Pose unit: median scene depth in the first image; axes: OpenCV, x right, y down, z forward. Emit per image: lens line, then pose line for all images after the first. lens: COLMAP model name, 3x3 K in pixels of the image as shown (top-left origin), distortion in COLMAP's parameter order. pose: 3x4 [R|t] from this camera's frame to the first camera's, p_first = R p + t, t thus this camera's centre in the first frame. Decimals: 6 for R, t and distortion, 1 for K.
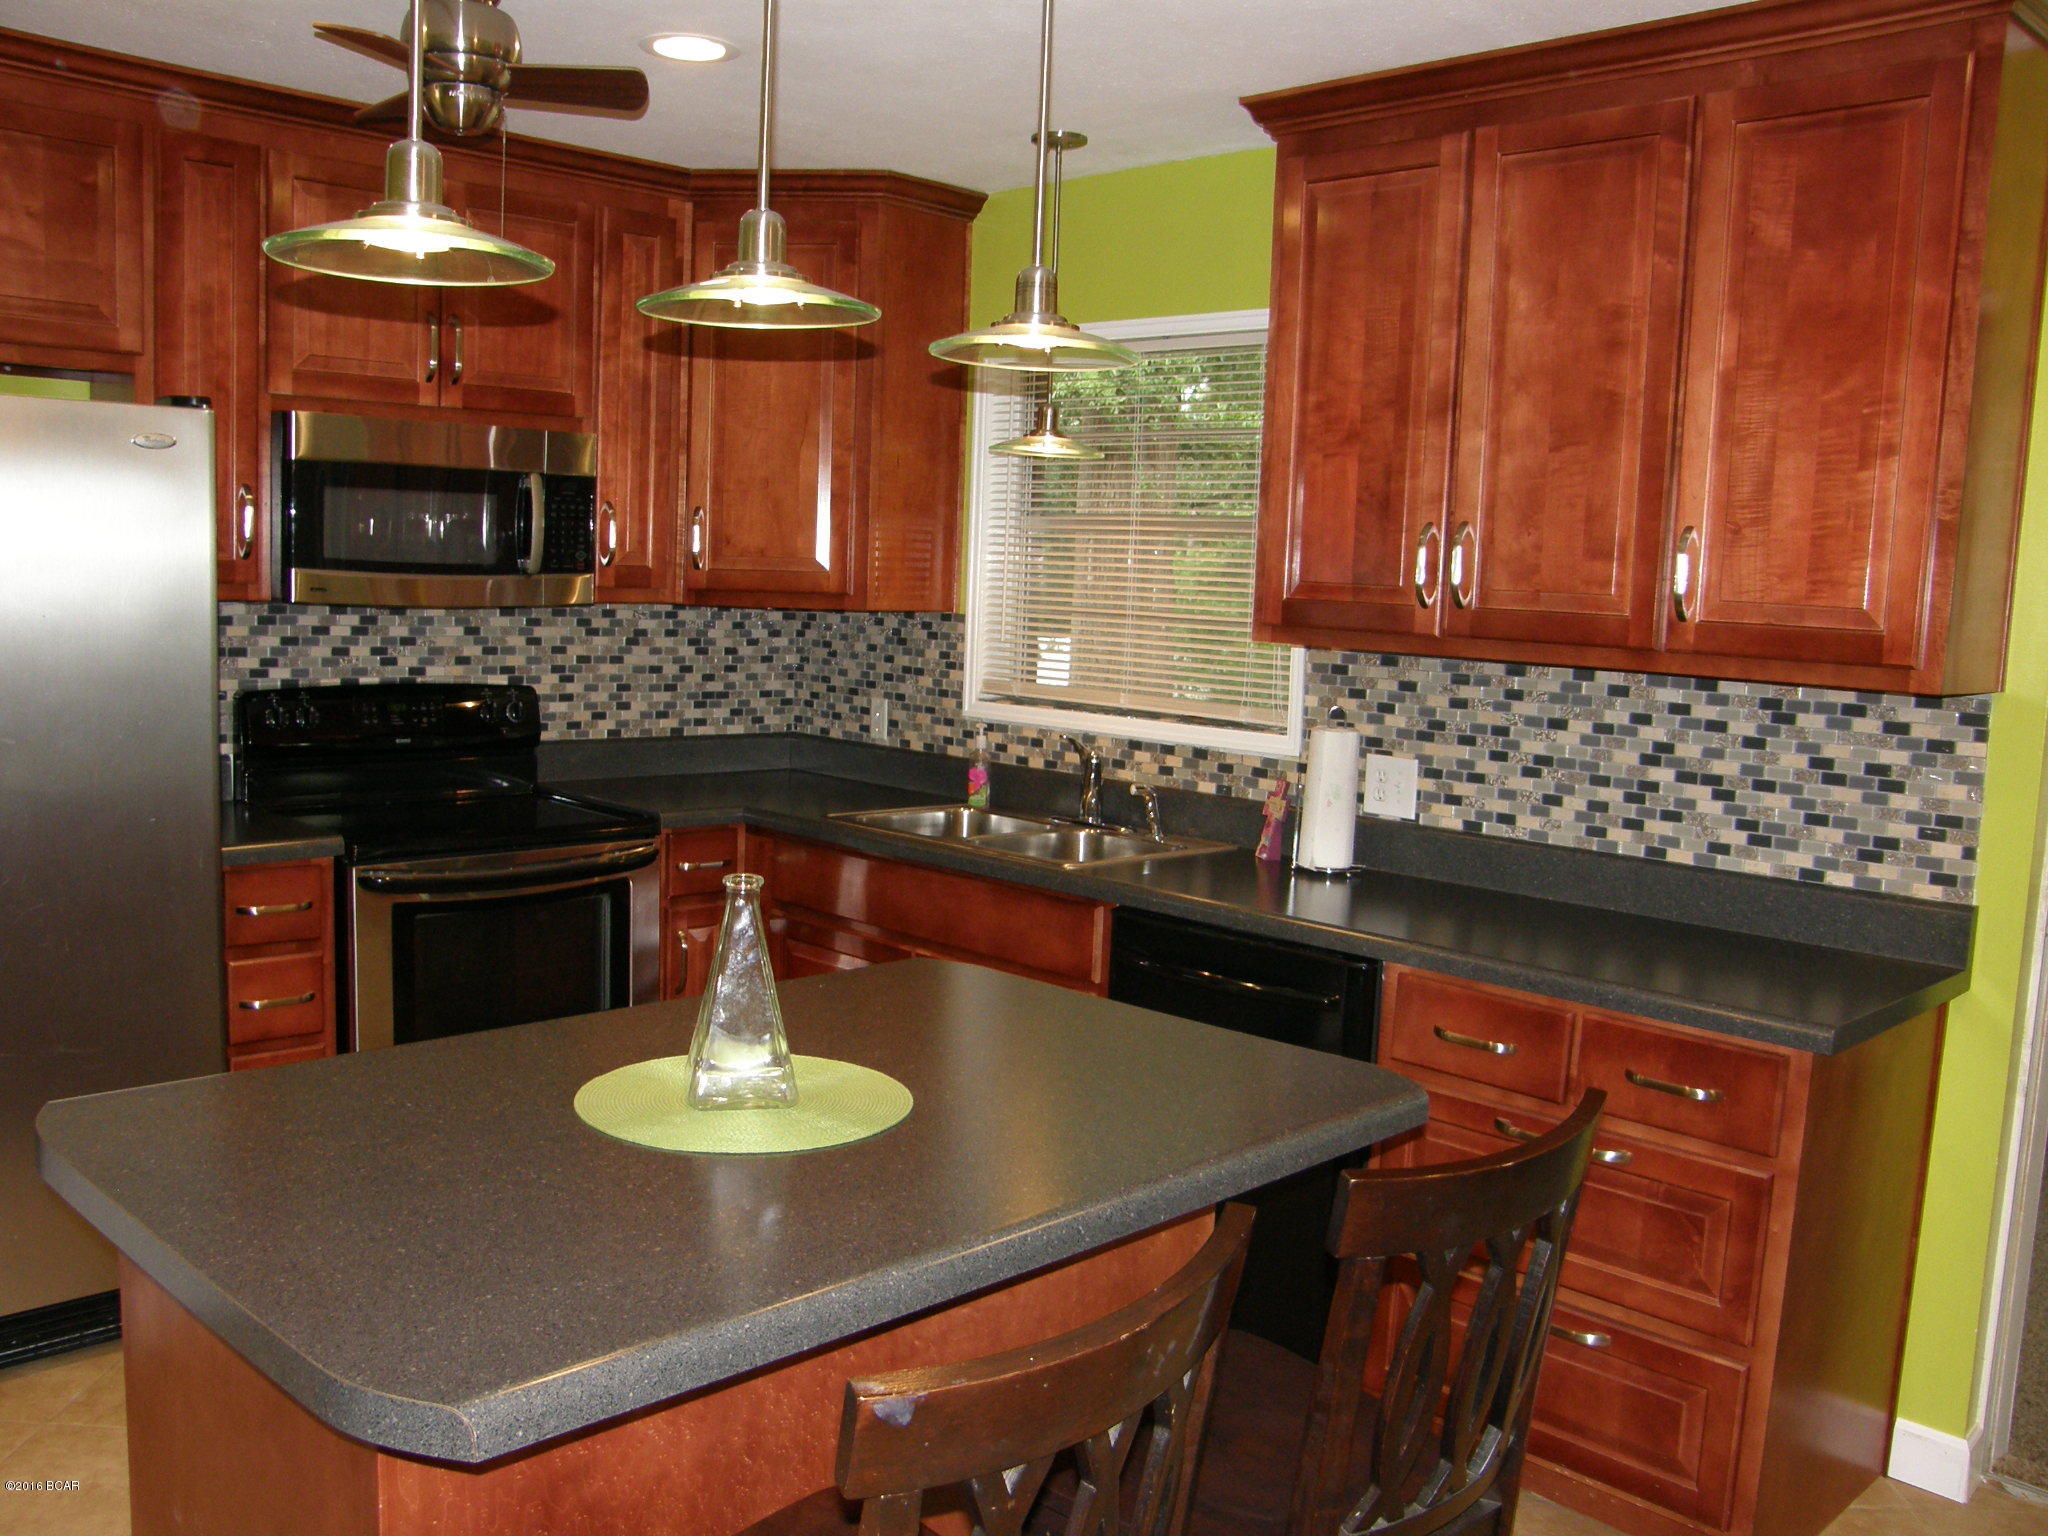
lens RADIAL K [[1780.2, 0, 1019.6], [0, 1780.2, 784.2], [0, 0, 1]] dist [-0.156415, 0.137360]
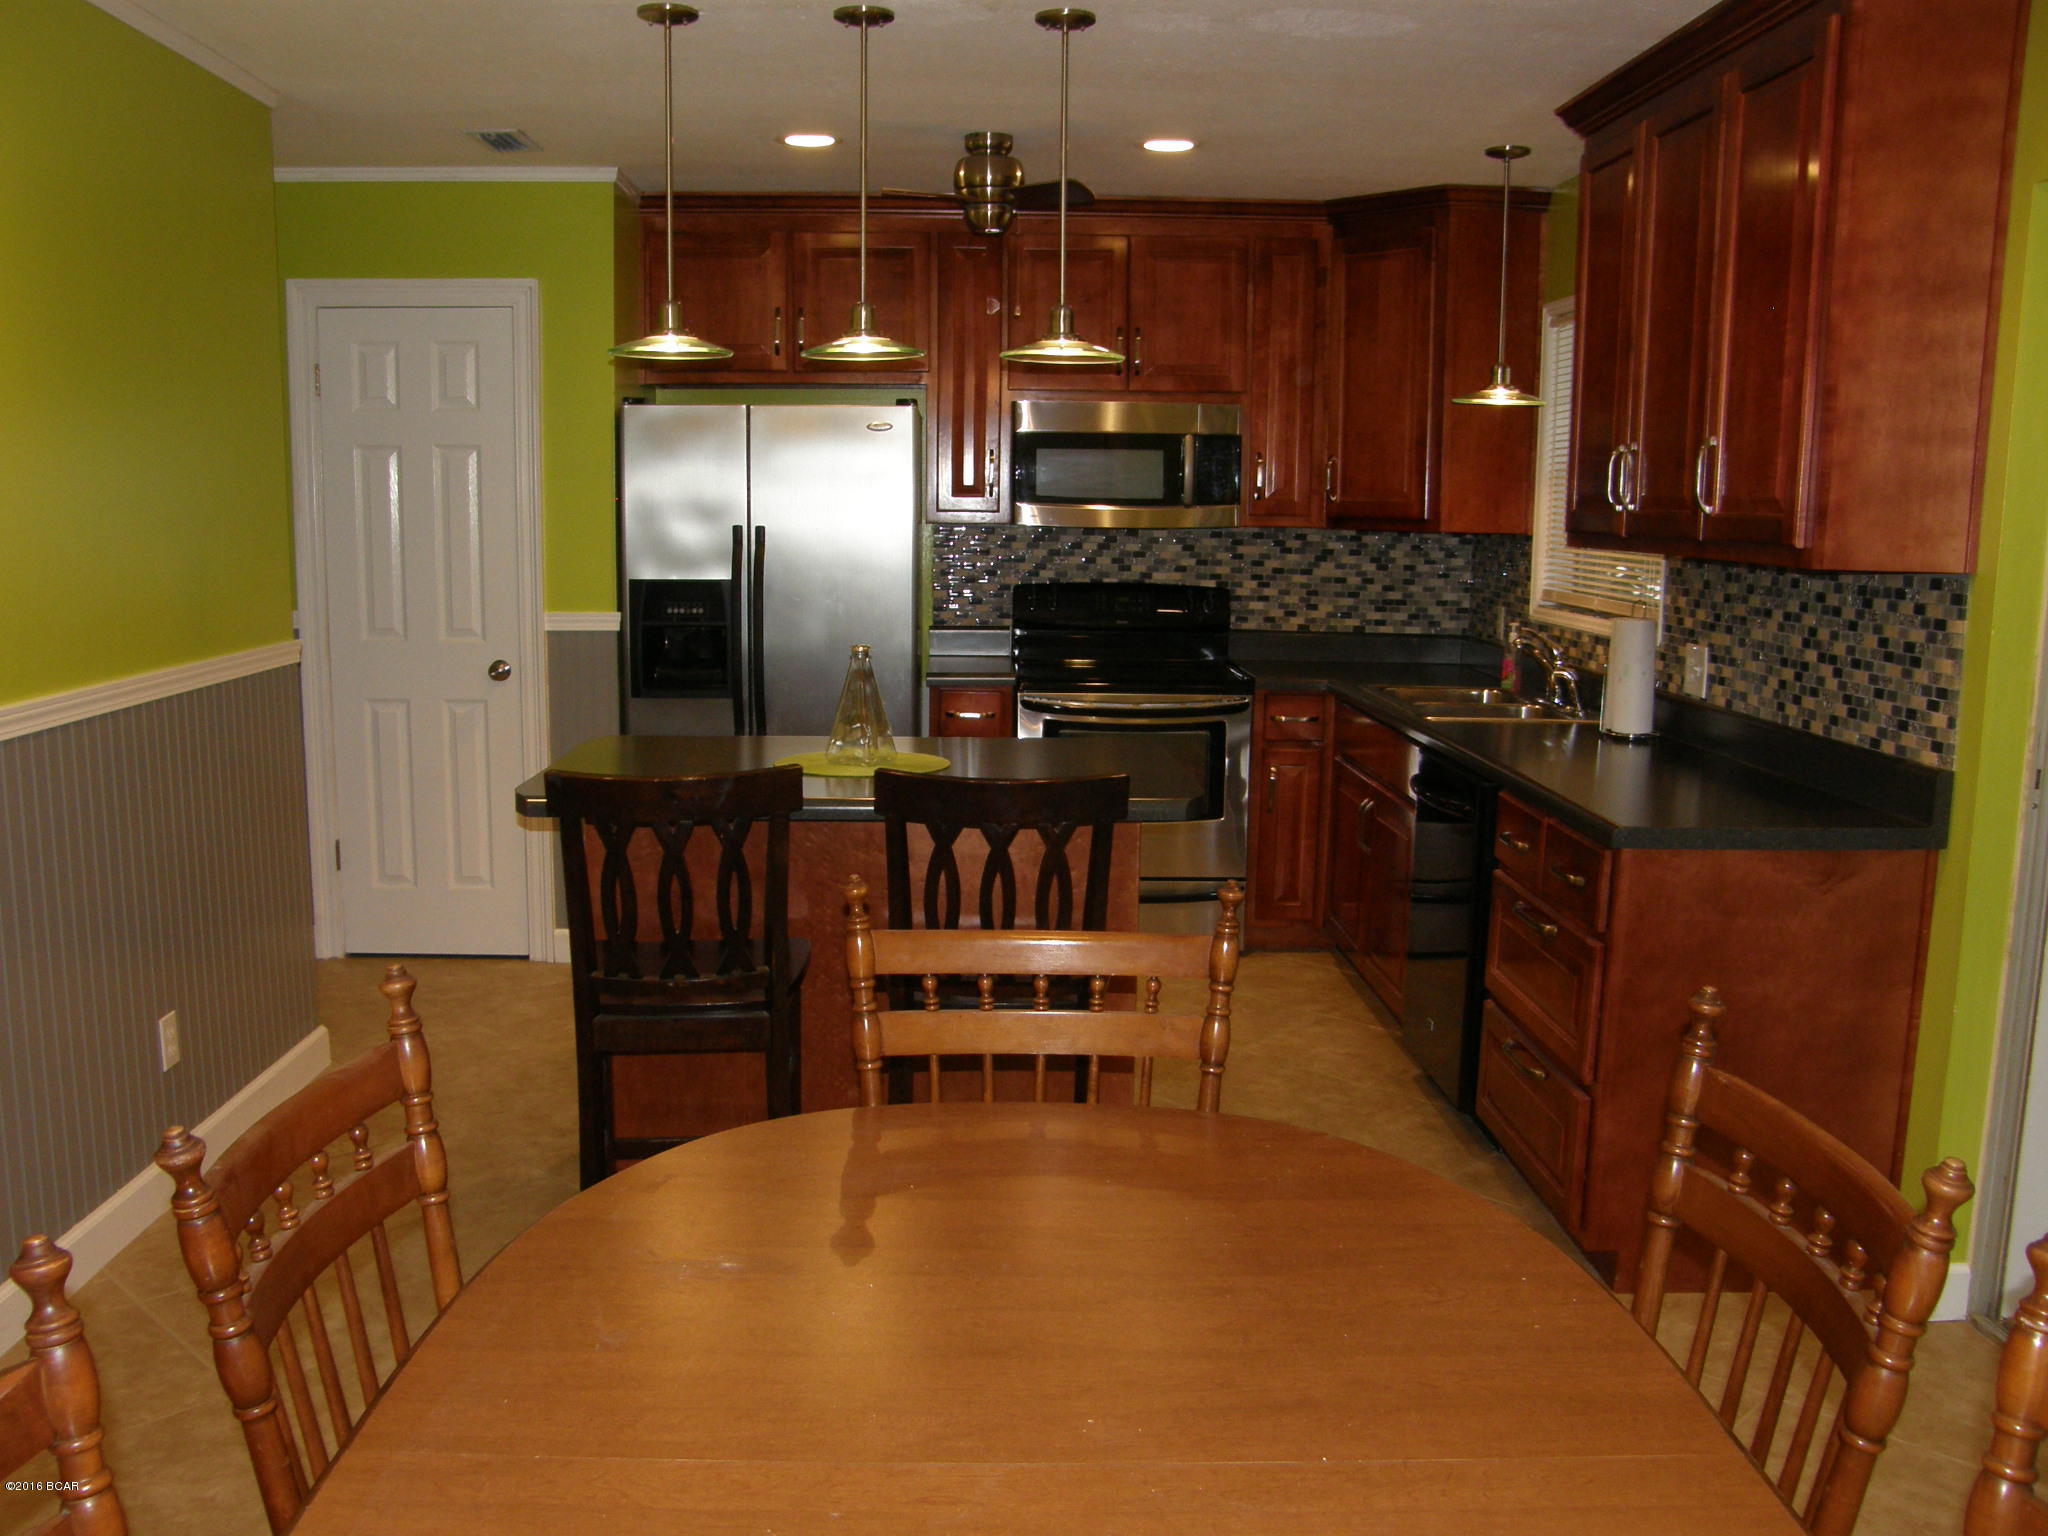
lens RADIAL K [[1780.2, 0, 1023.3], [0, 1780.2, 772.0], [0, 0, 1]] dist [-0.156415, 0.137360]
pose [[0.730551, 0.075191, -0.678706, 0.594048], [-0.065946, 0.997042, 0.039475, 0.046080], [0.679667, 0.015919, 0.733348, -0.134623]]
